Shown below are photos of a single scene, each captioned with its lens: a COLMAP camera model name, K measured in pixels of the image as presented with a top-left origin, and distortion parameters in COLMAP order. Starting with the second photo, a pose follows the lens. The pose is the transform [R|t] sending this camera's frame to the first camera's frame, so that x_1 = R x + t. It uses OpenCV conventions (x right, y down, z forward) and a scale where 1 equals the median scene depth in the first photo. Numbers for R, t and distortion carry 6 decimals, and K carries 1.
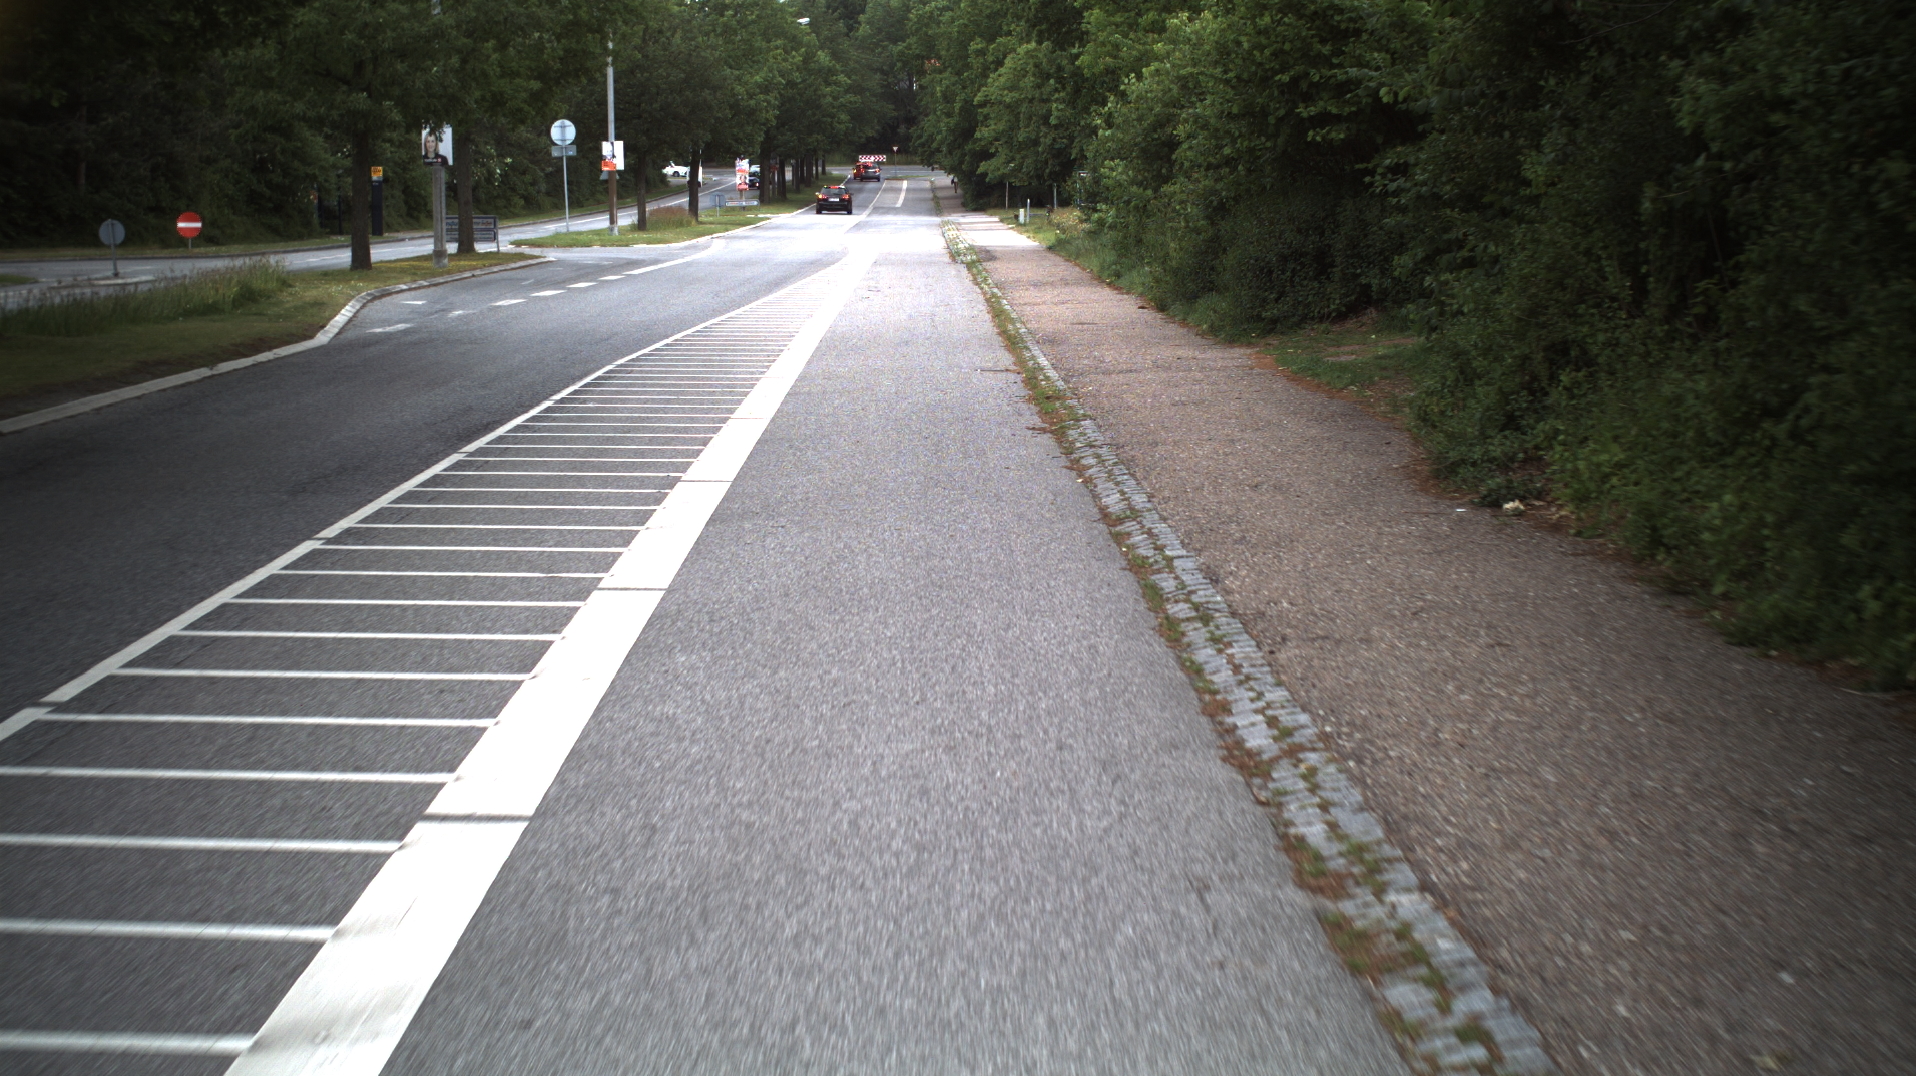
lens RADIAL K [[1368.0, 0, 956.5], [0, 1368.0, 529.1], [0, 0, 1]] dist [-0.017751, 0.000405]
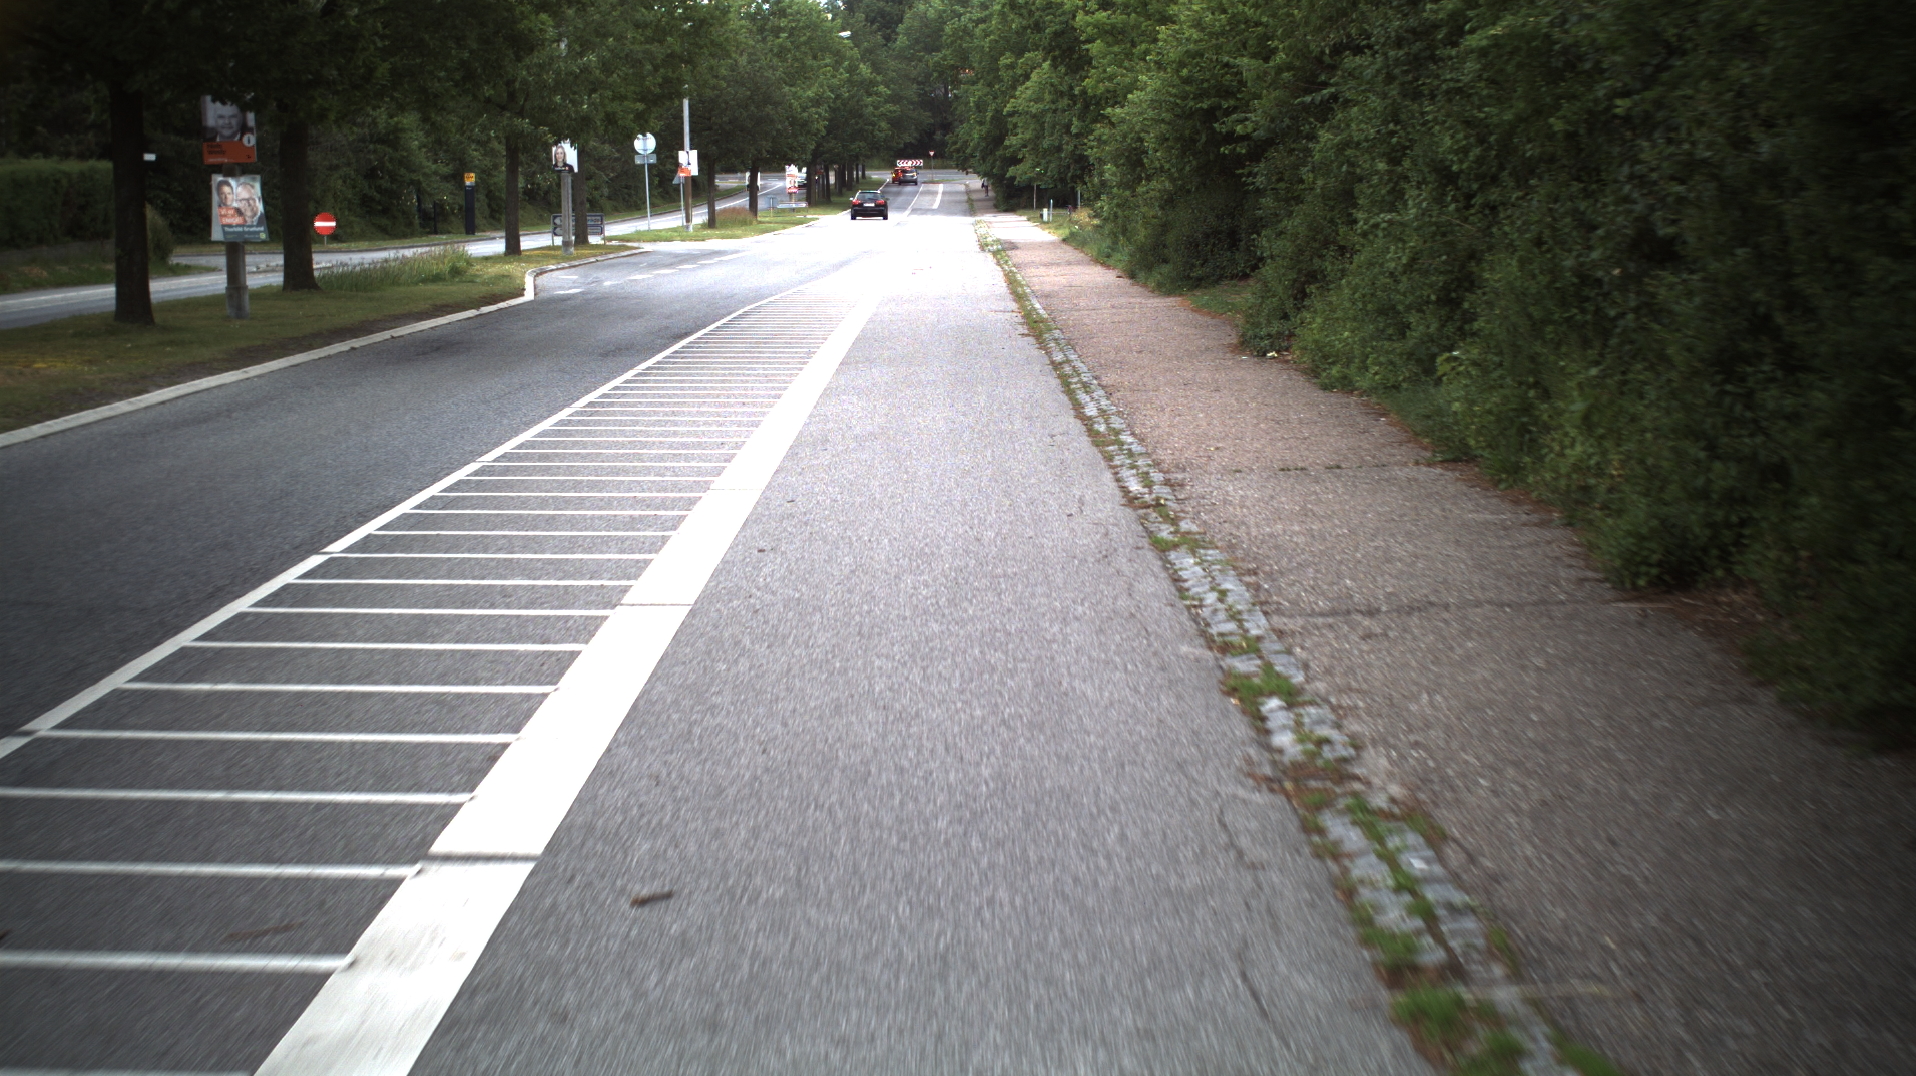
lens RADIAL K [[1433.4, 0, 964.1], [0, 1433.4, 538.1], [0, 0, 1]] dist [-0.012798, -0.001972]
pose [[0.999790, 0.000353, -0.020481, 0.005273], [-0.000506, 0.999972, -0.007488, 0.044630], [0.020478, 0.007497, 0.999762, -0.173017]]
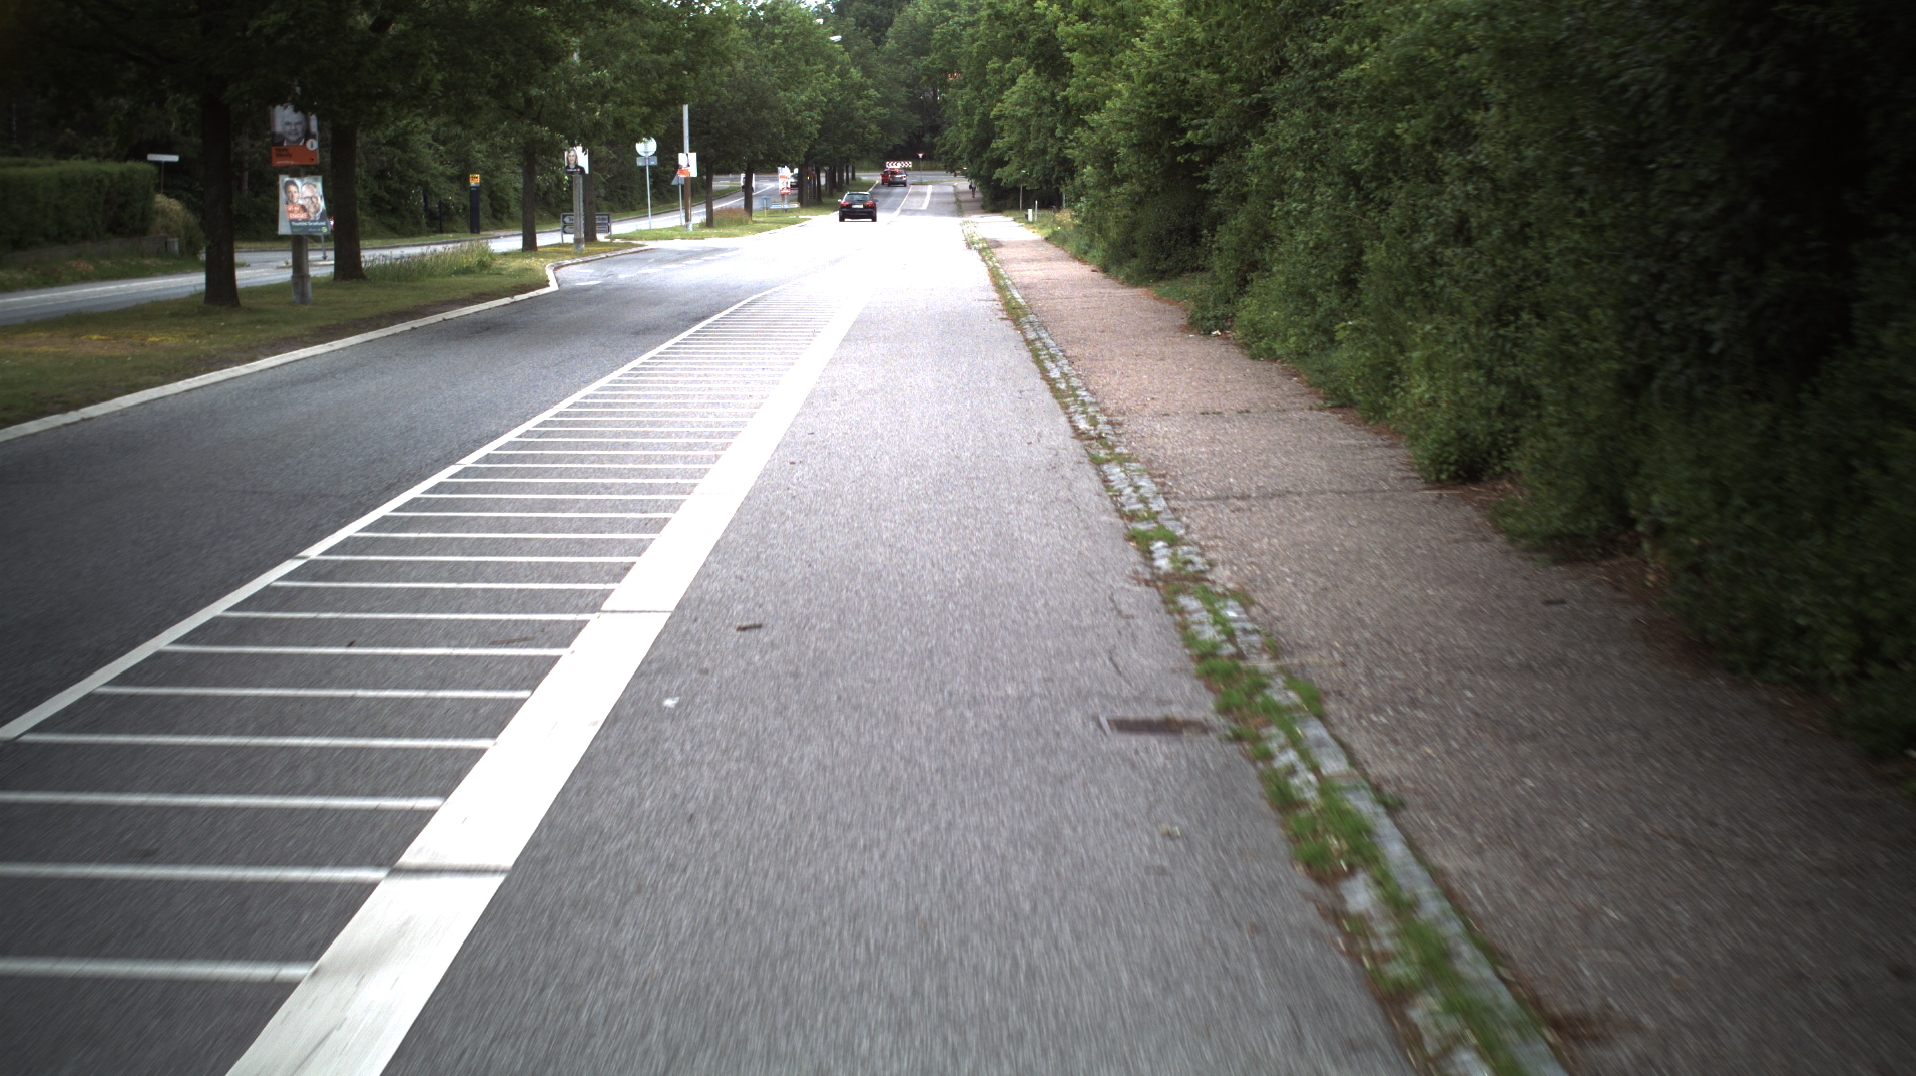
lens RADIAL K [[1454.7, 0, 941.1], [0, 1454.7, 545.0], [0, 0, 1]] dist [-0.008481, -0.006635]
pose [[0.999606, 0.003386, -0.027847, 0.007422], [-0.003600, 0.999965, -0.007618, 0.060422], [0.027820, 0.007716, 0.999583, -0.233825]]
